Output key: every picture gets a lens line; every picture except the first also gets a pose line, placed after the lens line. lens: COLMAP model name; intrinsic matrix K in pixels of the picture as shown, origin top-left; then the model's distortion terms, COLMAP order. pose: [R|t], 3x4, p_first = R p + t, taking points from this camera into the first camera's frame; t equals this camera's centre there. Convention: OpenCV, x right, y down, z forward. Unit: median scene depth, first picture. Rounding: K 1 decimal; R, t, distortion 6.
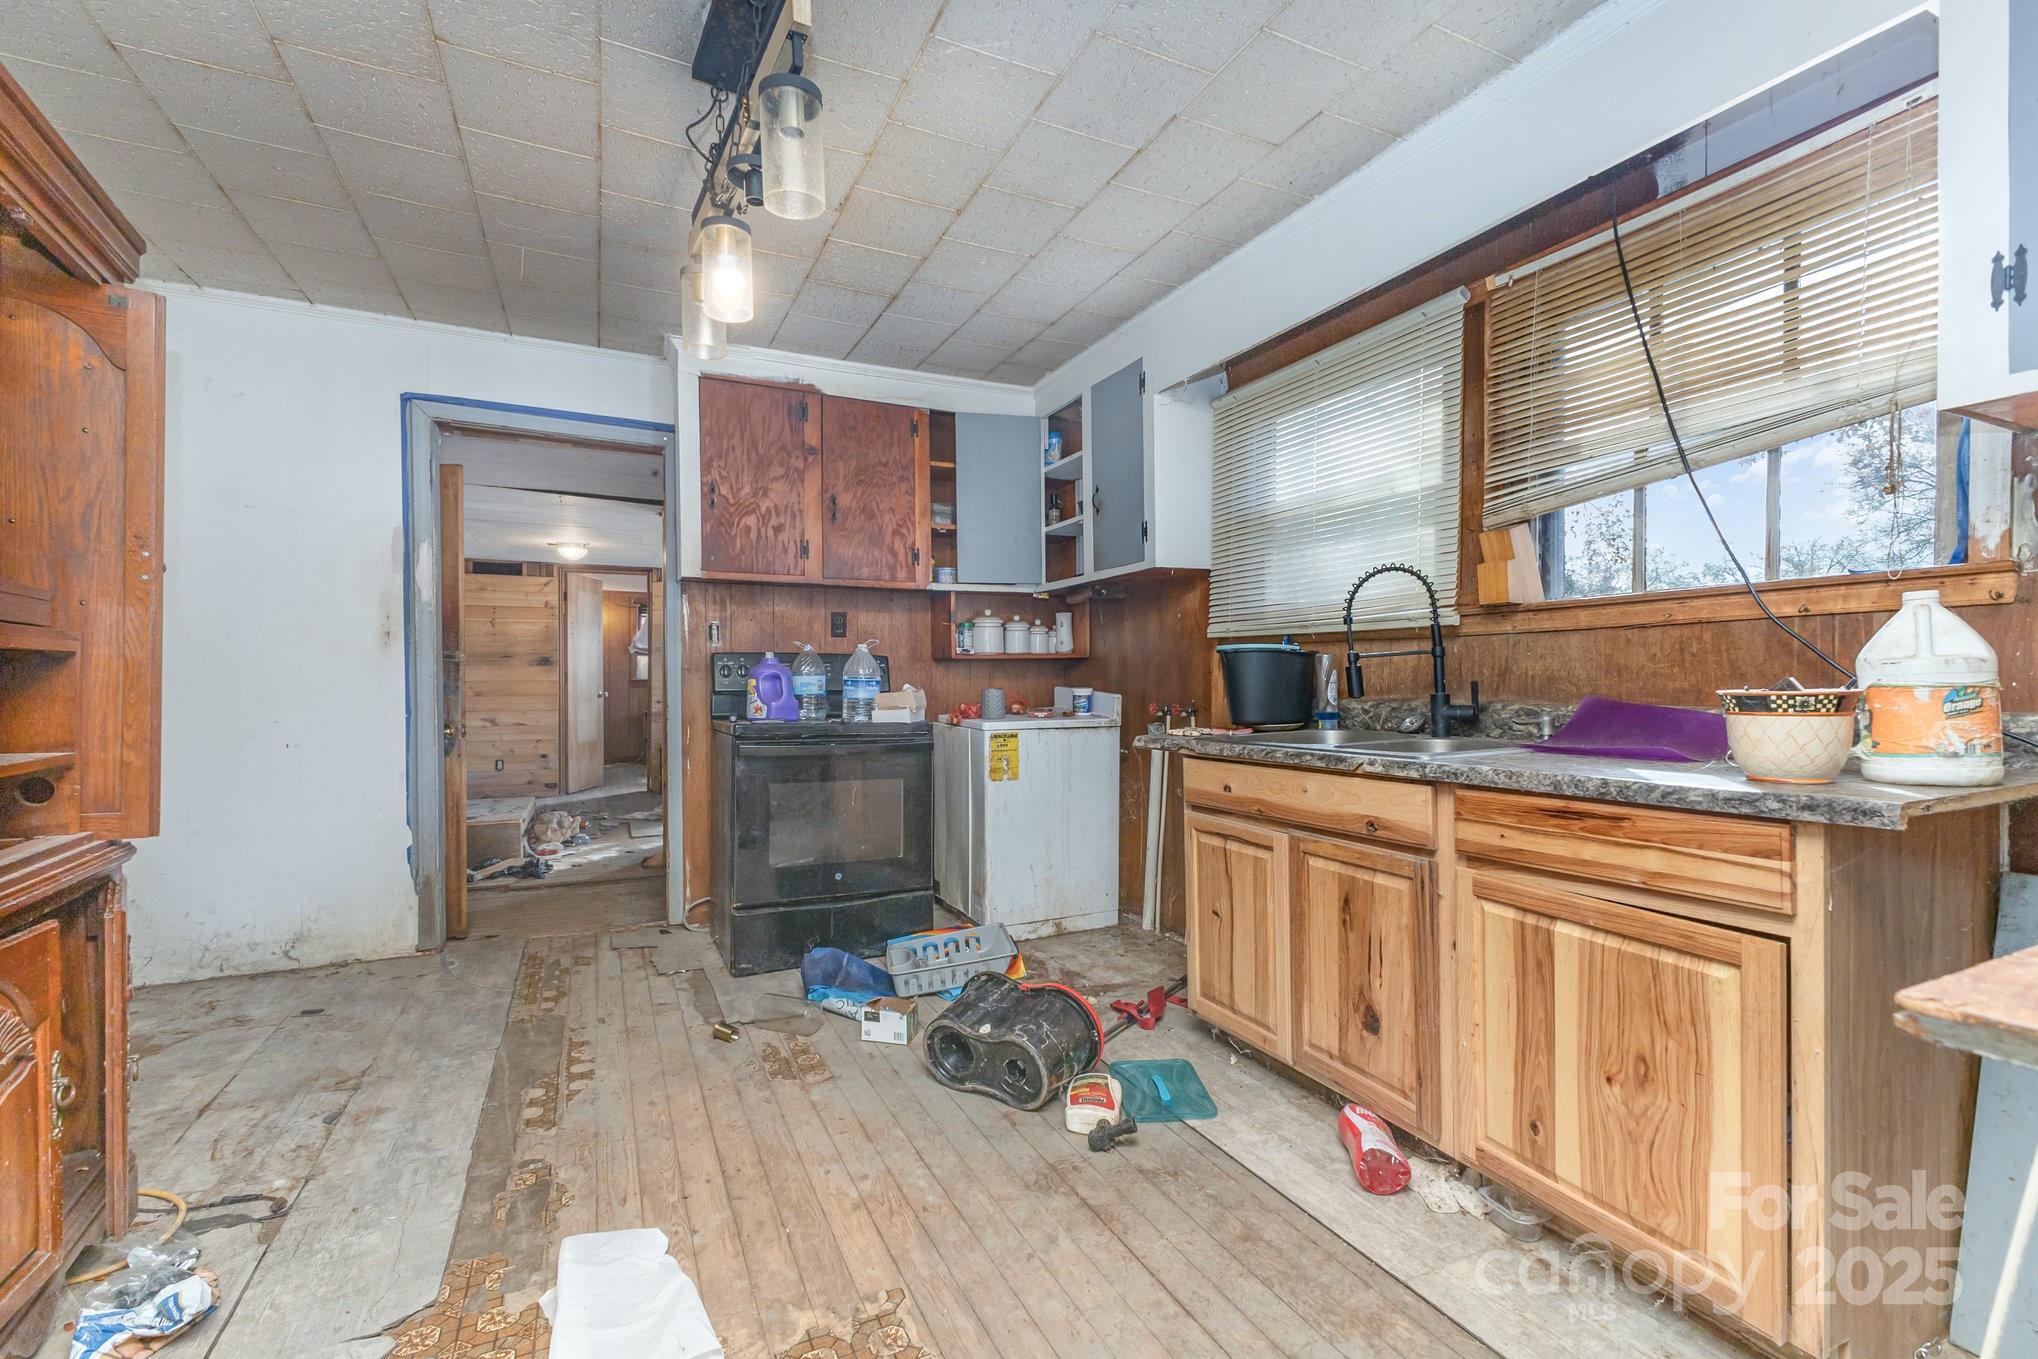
lens RADIAL K [[902.5, 0, 1028.3], [0, 902.5, 689.1], [0, 0, 1]] dist [0.011949, 0.000499]
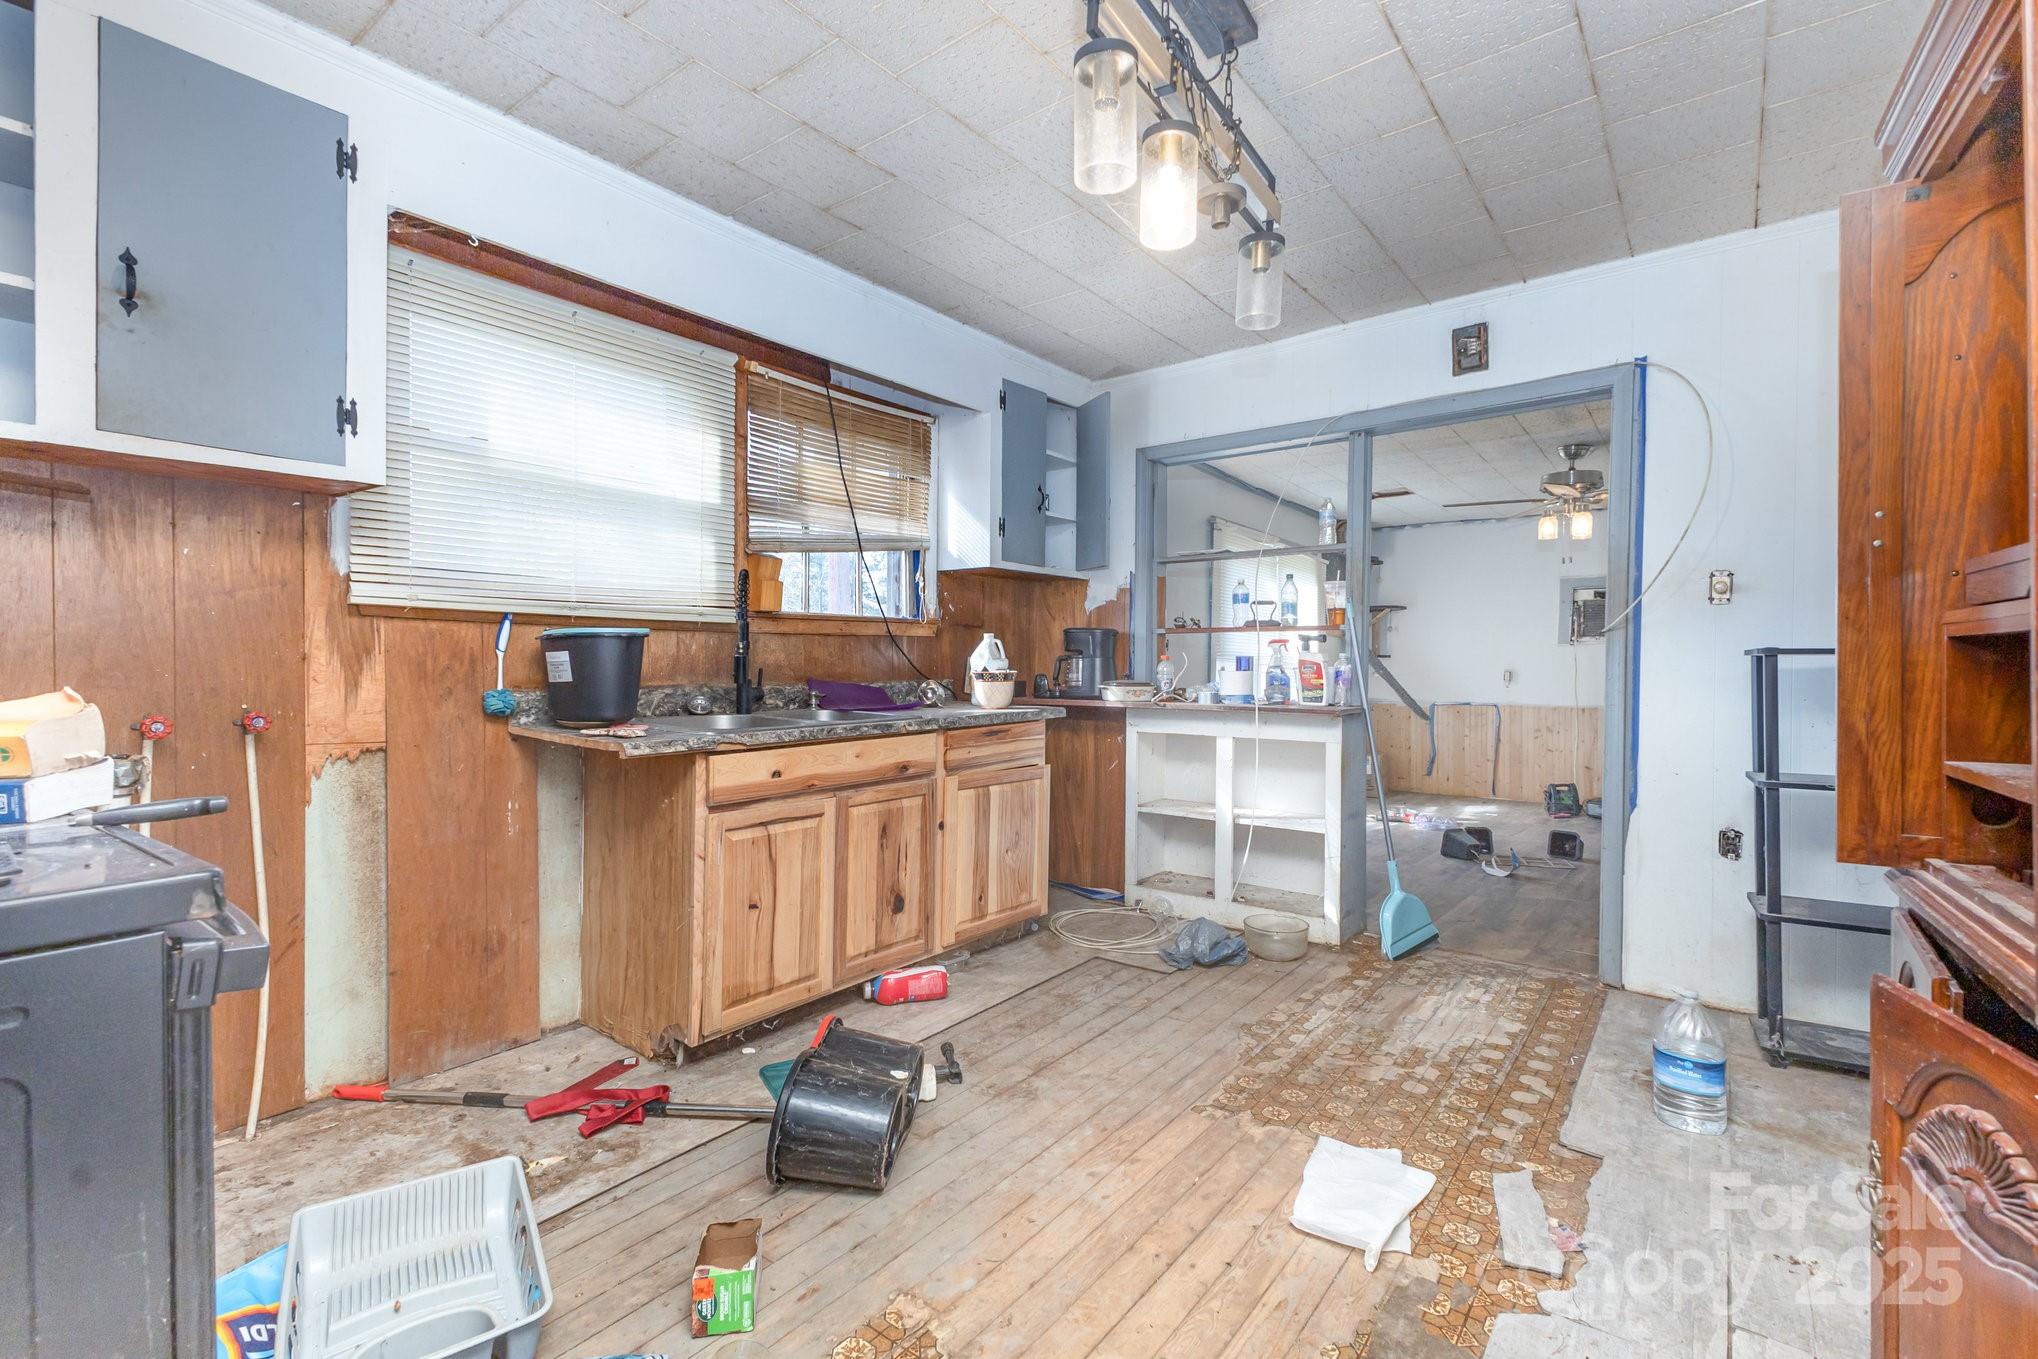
lens RADIAL K [[902.5, 0, 1034.2], [0, 902.5, 677.2], [0, 0, 1]] dist [0.011949, 0.000499]
pose [[-0.450851, -0.012814, 0.892507, -0.808693], [0.010980, 0.999742, 0.019900, -0.016941], [-0.892532, 0.018772, -0.450594, 1.175774]]
